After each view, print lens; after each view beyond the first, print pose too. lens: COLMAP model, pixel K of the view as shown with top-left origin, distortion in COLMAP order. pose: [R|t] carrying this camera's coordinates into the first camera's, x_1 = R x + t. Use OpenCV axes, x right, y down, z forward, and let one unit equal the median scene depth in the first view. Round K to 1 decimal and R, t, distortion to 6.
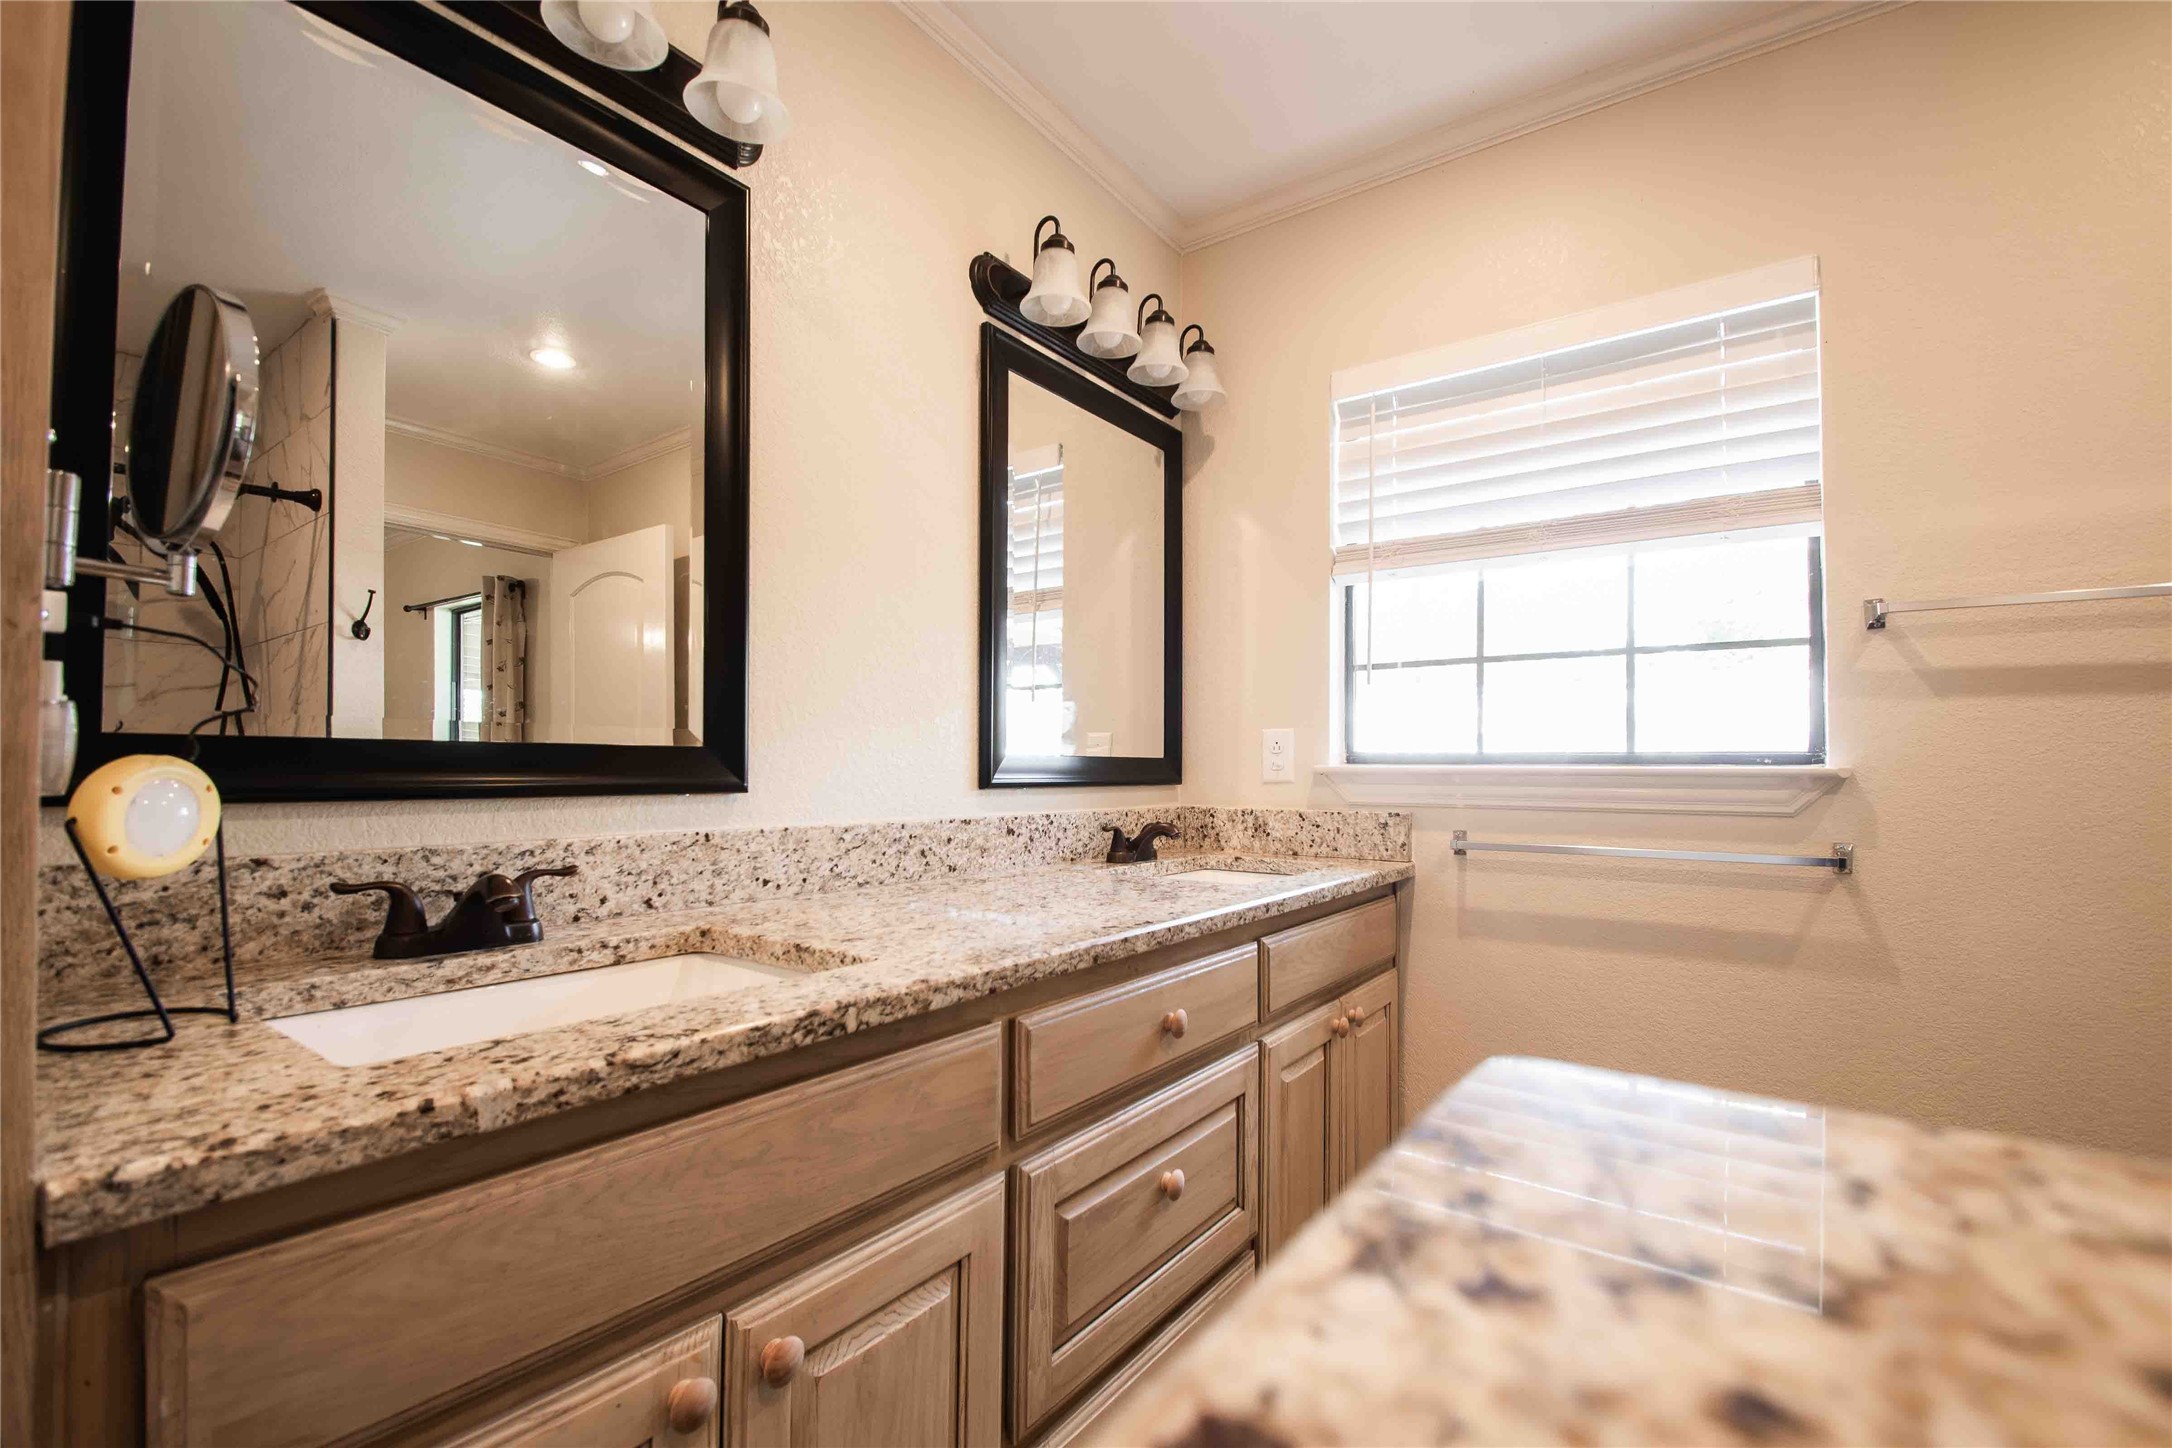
lens RADIAL K [[953.6, 0, 1077.6], [0, 953.6, 747.0], [0, 0, 1]] dist [0.010324, -0.012421]
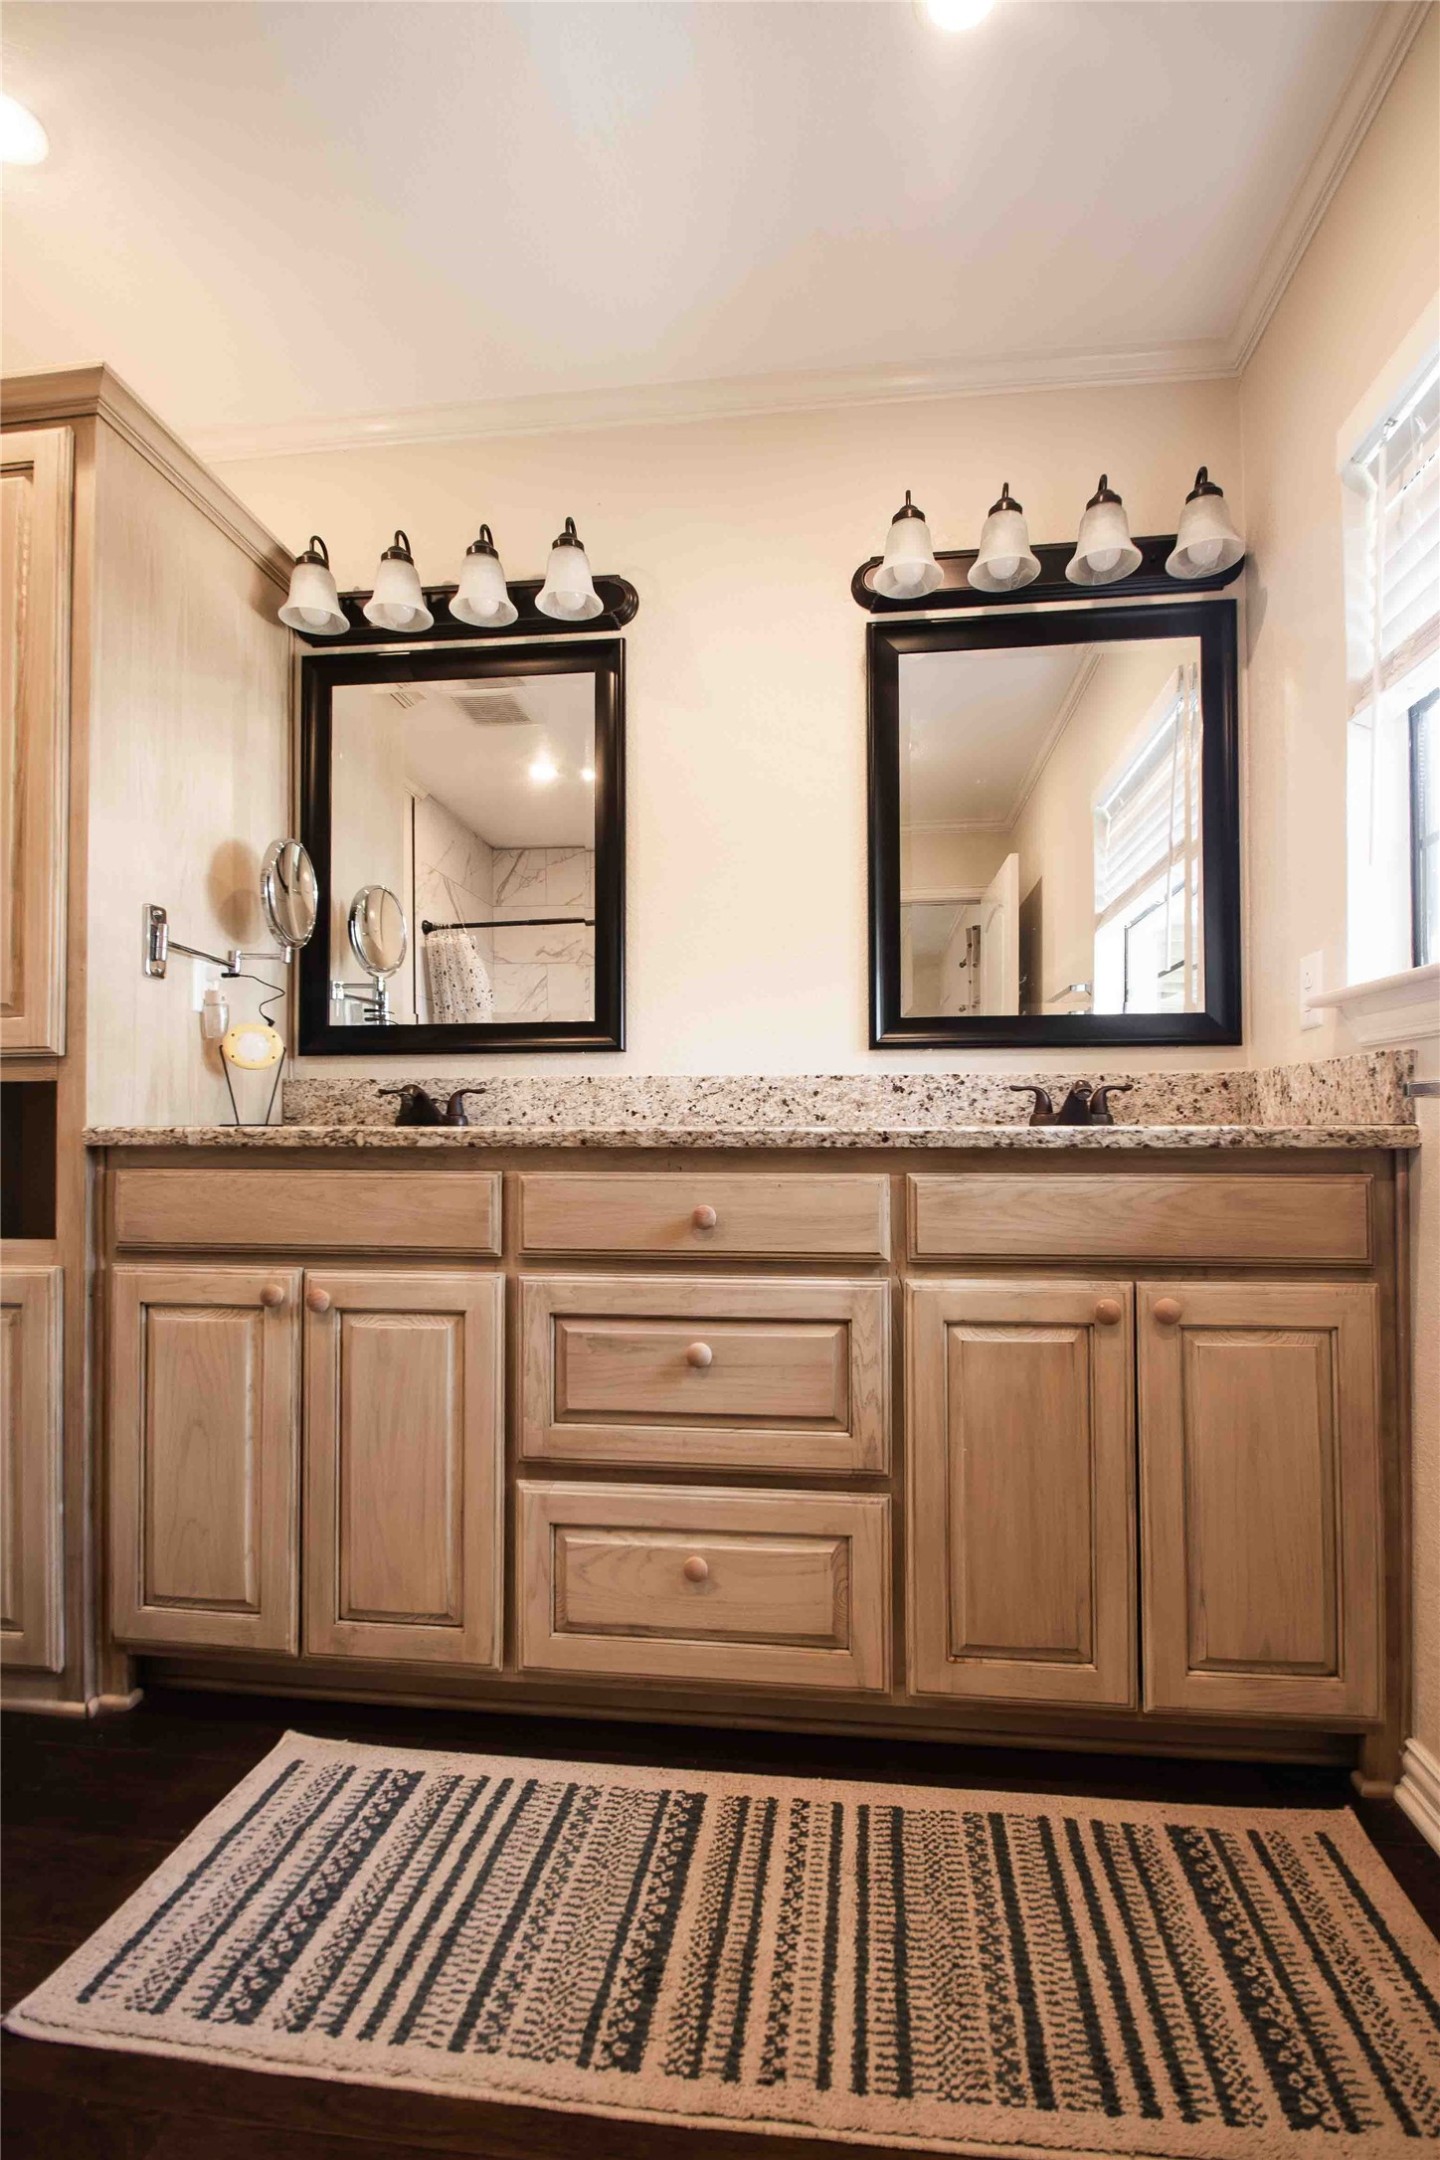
lens RADIAL K [[948.4, 0, 728.7], [0, 948.4, 1106.8], [0, 0, 1]] dist [0.010324, -0.012421]
pose [[0.494185, -0.024156, -0.869021, 1.110416], [0.025743, 0.999582, -0.013146, 0.173536], [0.868975, -0.015874, 0.494601, 0.467182]]
